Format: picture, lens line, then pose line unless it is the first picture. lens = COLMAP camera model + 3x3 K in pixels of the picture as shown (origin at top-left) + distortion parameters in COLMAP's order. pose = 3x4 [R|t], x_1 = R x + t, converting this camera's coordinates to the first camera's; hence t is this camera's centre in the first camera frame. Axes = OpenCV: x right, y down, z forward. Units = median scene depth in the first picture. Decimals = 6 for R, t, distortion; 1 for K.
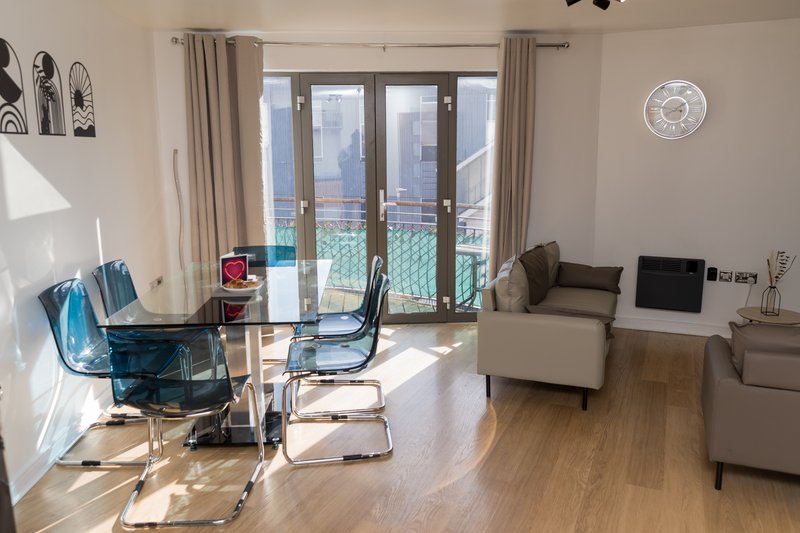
lens RADIAL K [[626.8, 0, 399.6], [0, 626.8, 264.9], [0, 0, 1]] dist [0.002676, 0.015549]
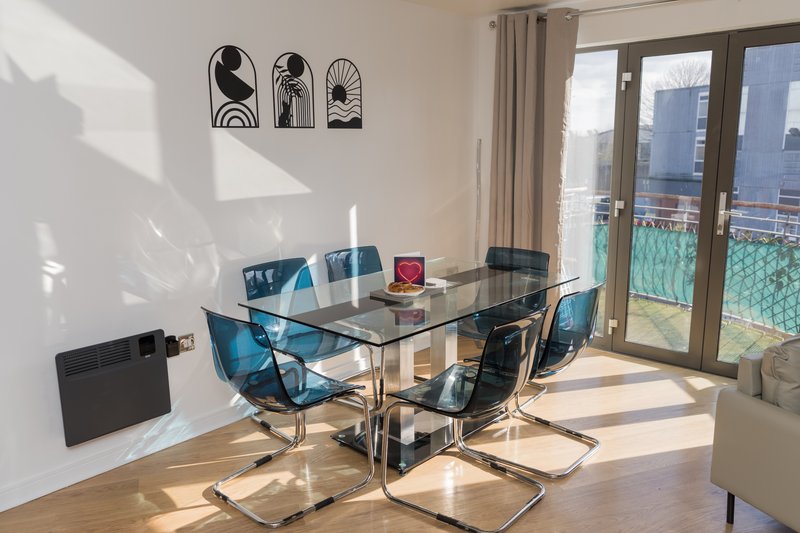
lens RADIAL K [[626.8, 0, 401.6], [0, 626.8, 265.5], [0, 0, 1]] dist [0.002676, 0.015549]
pose [[0.694379, 0.136240, -0.706595, 0.372969], [-0.123480, 0.989909, 0.069521, -0.061707], [0.708936, 0.038977, 0.704195, 0.340376]]
